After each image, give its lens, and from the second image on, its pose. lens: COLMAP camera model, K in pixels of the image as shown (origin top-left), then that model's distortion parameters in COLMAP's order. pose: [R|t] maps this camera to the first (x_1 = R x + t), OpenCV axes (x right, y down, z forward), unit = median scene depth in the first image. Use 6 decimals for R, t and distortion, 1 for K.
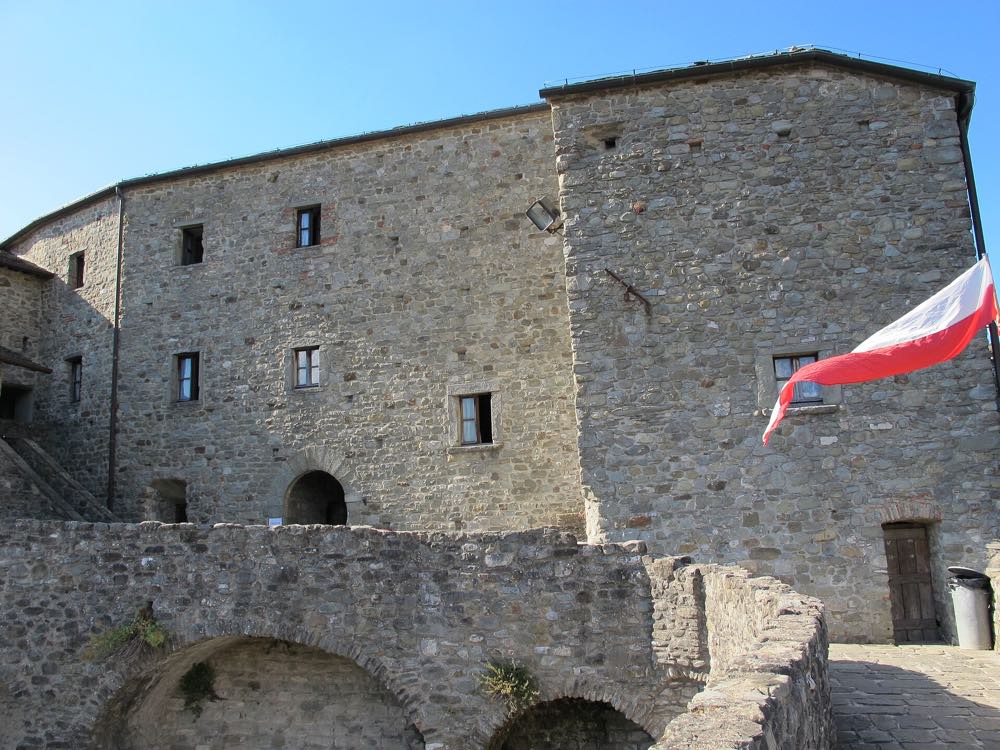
lens RADIAL K [[843.8, 0, 502.6], [0, 843.8, 377.2], [0, 0, 1]] dist [-0.146518, 0.110287]
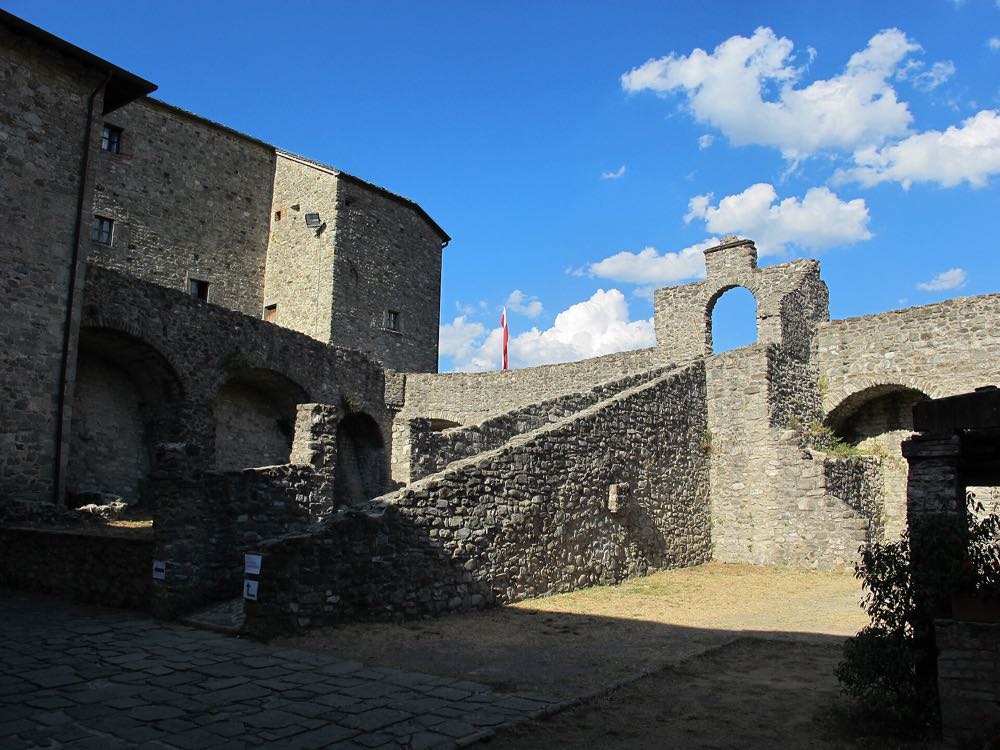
lens RADIAL K [[843.8, 0, 503.3], [0, 843.8, 383.2], [0, 0, 1]] dist [-0.146518, 0.110287]
pose [[0.392915, 0.183126, 0.901156, -1.786573], [-0.206652, 0.972489, -0.107519, 0.387813], [-0.896054, -0.143980, 0.419949, -0.470451]]
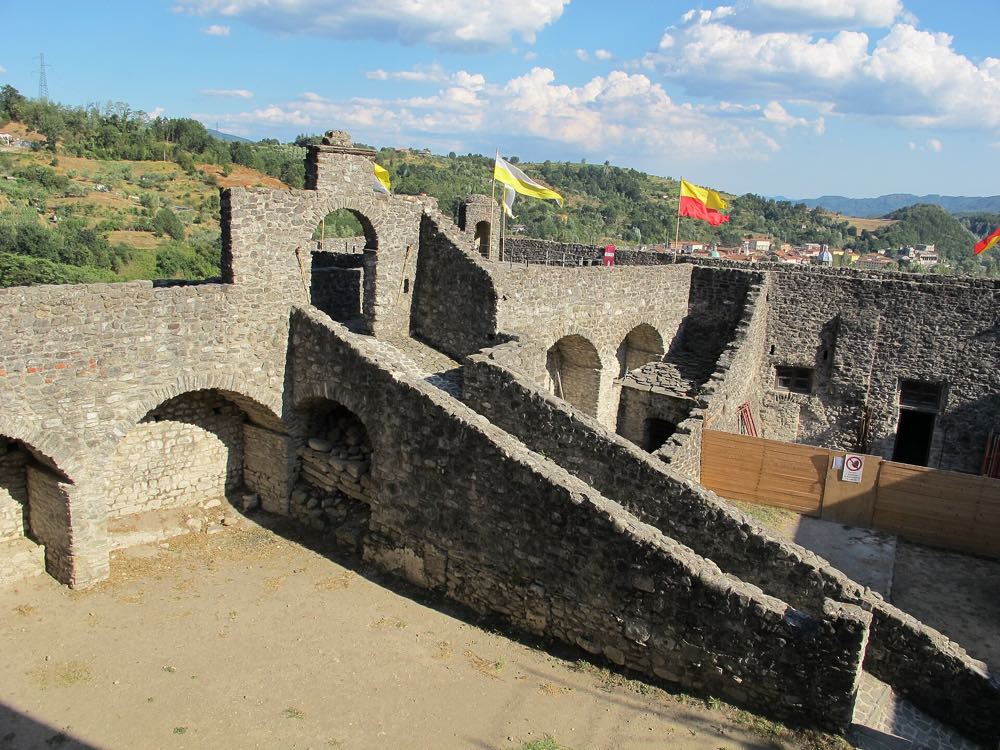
lens RADIAL K [[843.8, 0, 497.4], [0, 843.8, 377.7], [0, 0, 1]] dist [-0.146518, 0.110287]
pose [[-0.958383, -0.070288, 0.276697, -0.654444], [-0.068001, 0.997525, 0.017863, 0.119833], [-0.277268, -0.001696, -0.960791, 0.981200]]
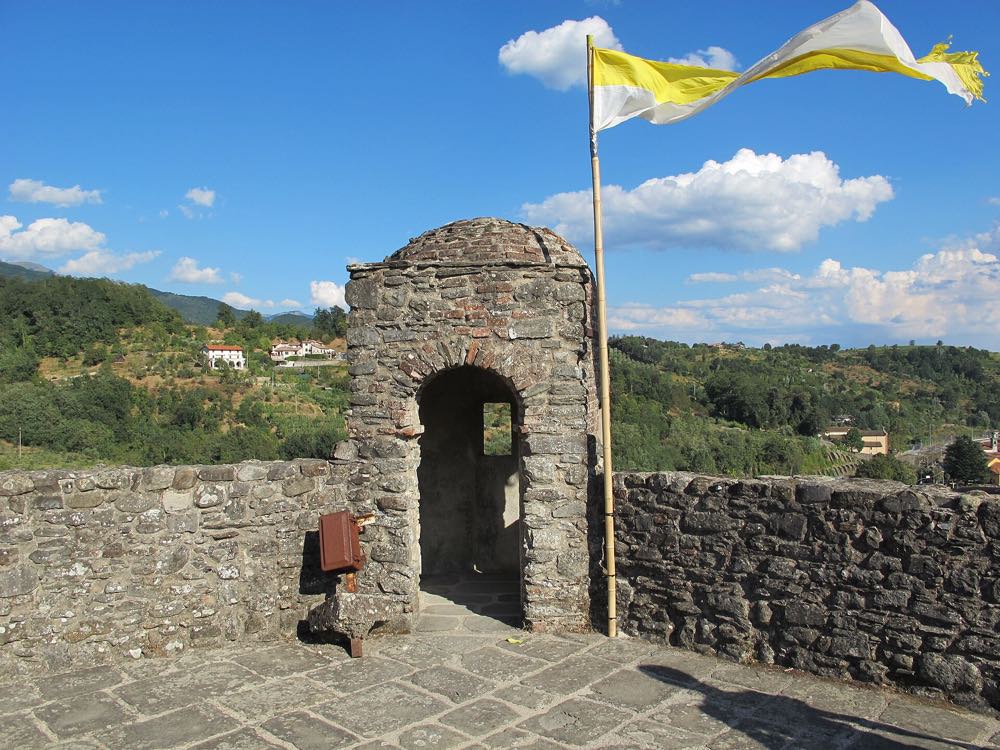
lens RADIAL K [[843.8, 0, 498.0], [0, 843.8, 378.9], [0, 0, 1]] dist [-0.146518, 0.110287]
pose [[-0.788704, 0.051518, 0.612611, -0.632327], [-0.080571, 0.979226, -0.186080, 0.105242], [-0.609471, -0.196120, -0.768168, 0.891631]]
